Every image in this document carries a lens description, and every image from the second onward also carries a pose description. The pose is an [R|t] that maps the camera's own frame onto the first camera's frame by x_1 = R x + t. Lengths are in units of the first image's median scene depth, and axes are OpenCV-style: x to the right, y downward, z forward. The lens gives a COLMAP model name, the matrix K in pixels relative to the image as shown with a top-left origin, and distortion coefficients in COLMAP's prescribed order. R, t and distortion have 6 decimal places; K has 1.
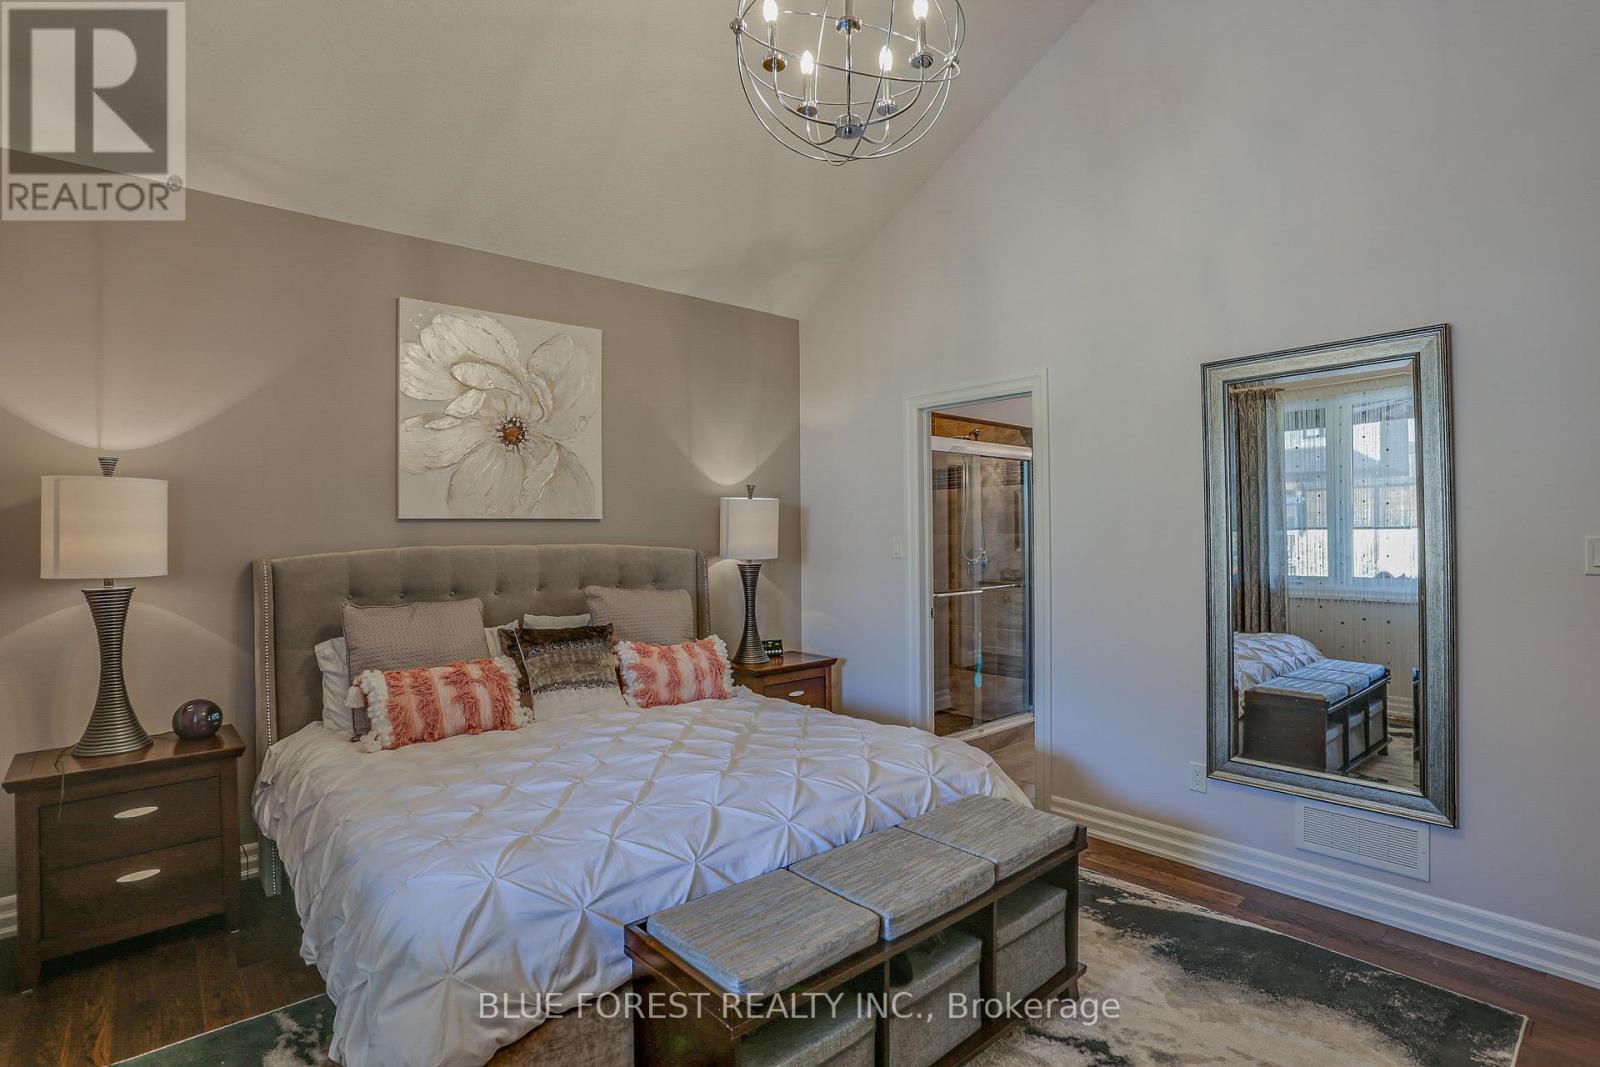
lens RADIAL K [[784.4, 0, 794.3], [0, 784.4, 533.0], [0, 0, 1]] dist [-0.085738, 0.041094]
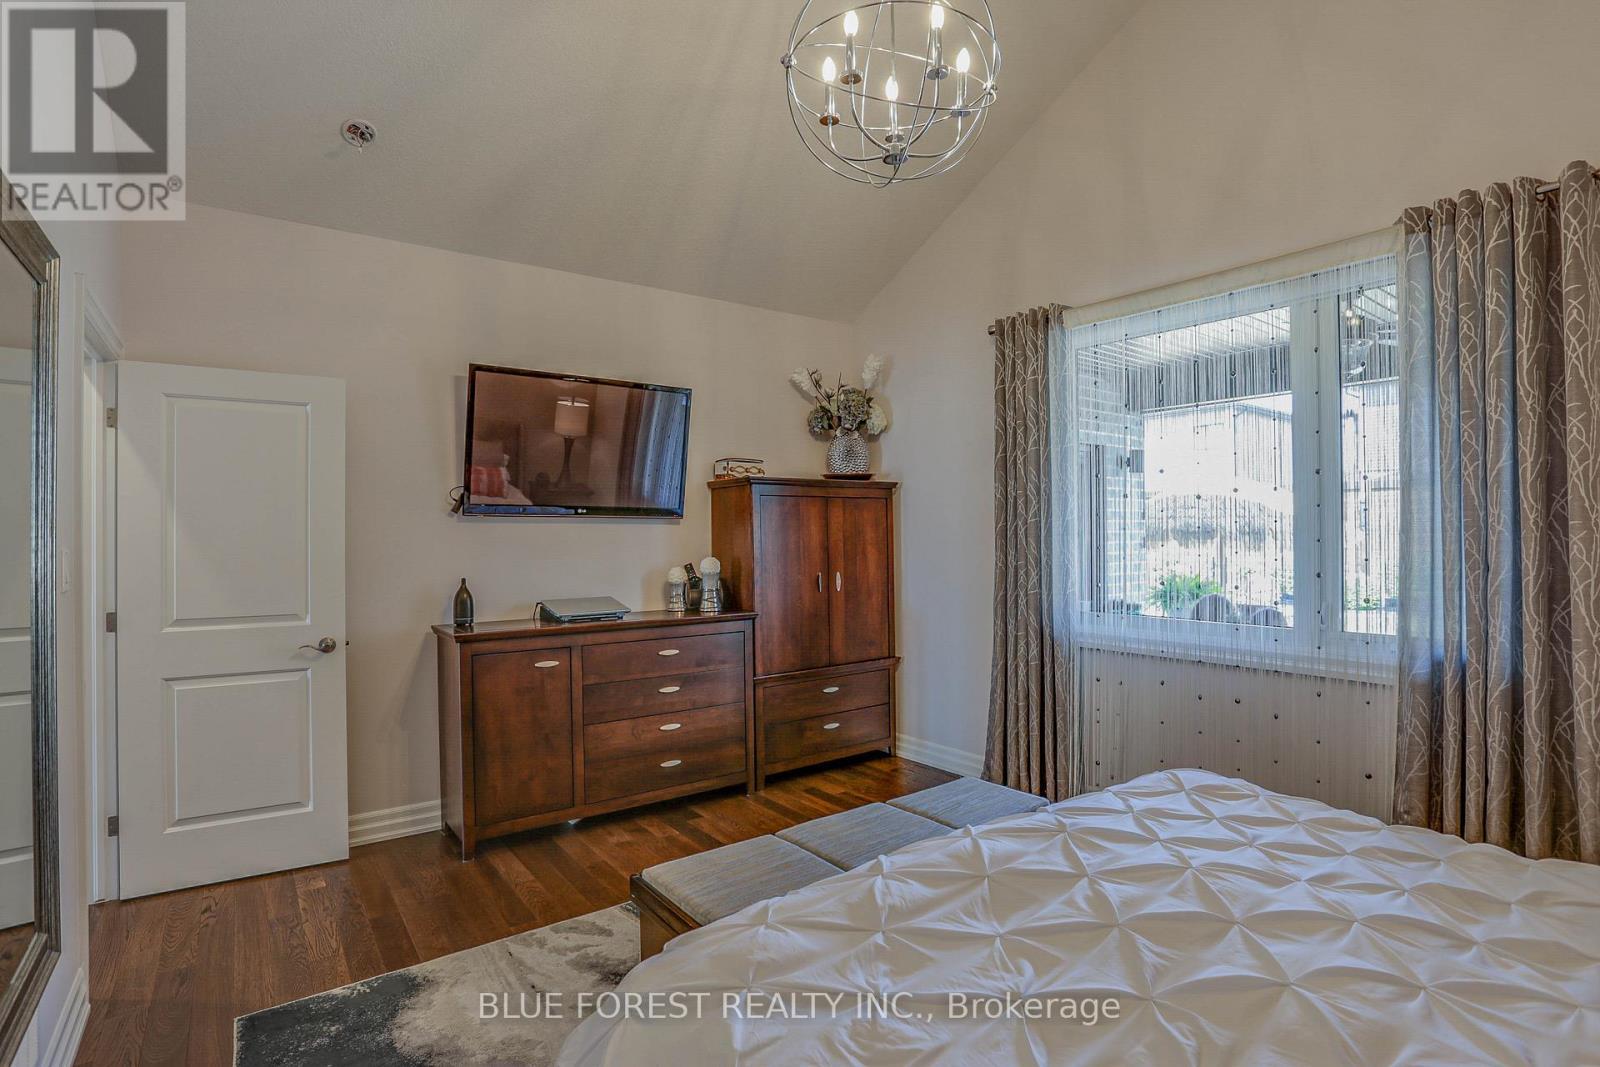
lens RADIAL K [[784.4, 0, 794.3], [0, 784.4, 533.0], [0, 0, 1]] dist [-0.085738, 0.041094]
pose [[-0.993588, 0.011644, 0.112457, 0.068619], [0.011294, 0.999929, -0.003746, 0.006385], [-0.112493, -0.002452, -0.993650, 1.177842]]
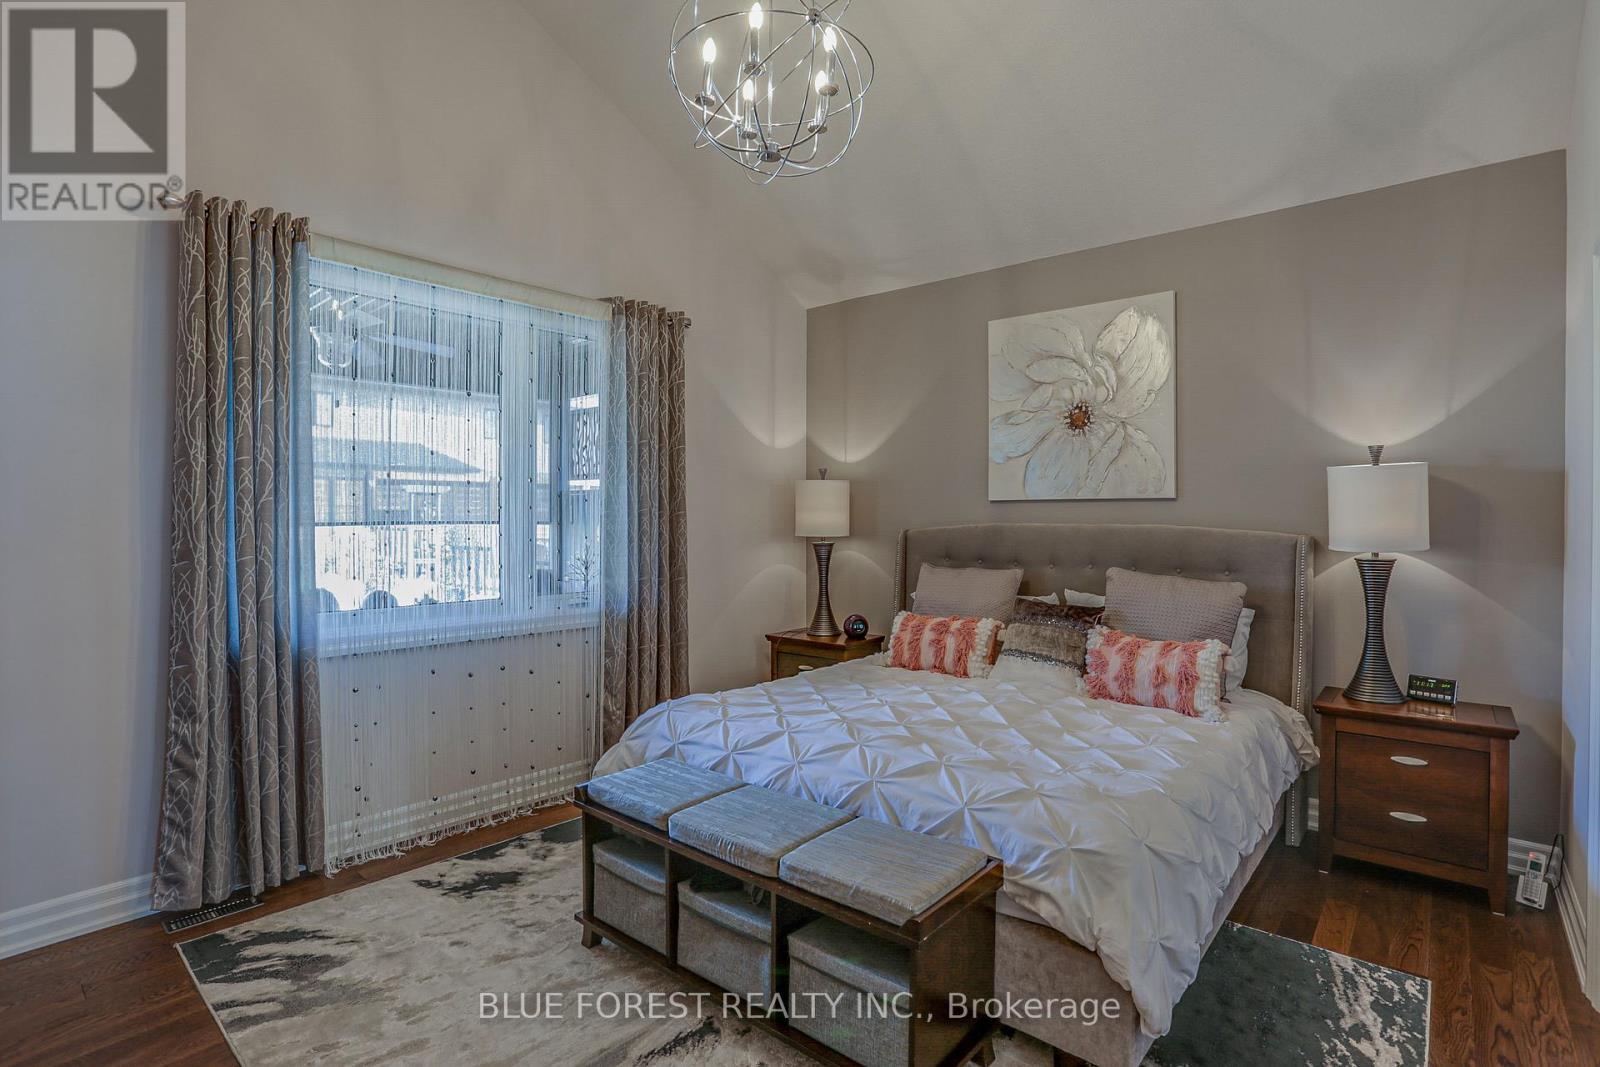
lens RADIAL K [[784.4, 0, 794.3], [0, 784.4, 533.0], [0, 0, 1]] dist [-0.085738, 0.041094]
pose [[0.136706, 0.026109, -0.990267, 0.674356], [-0.003229, 0.999659, 0.025911, 0.001775], [0.990606, -0.000345, 0.136744, 0.501628]]
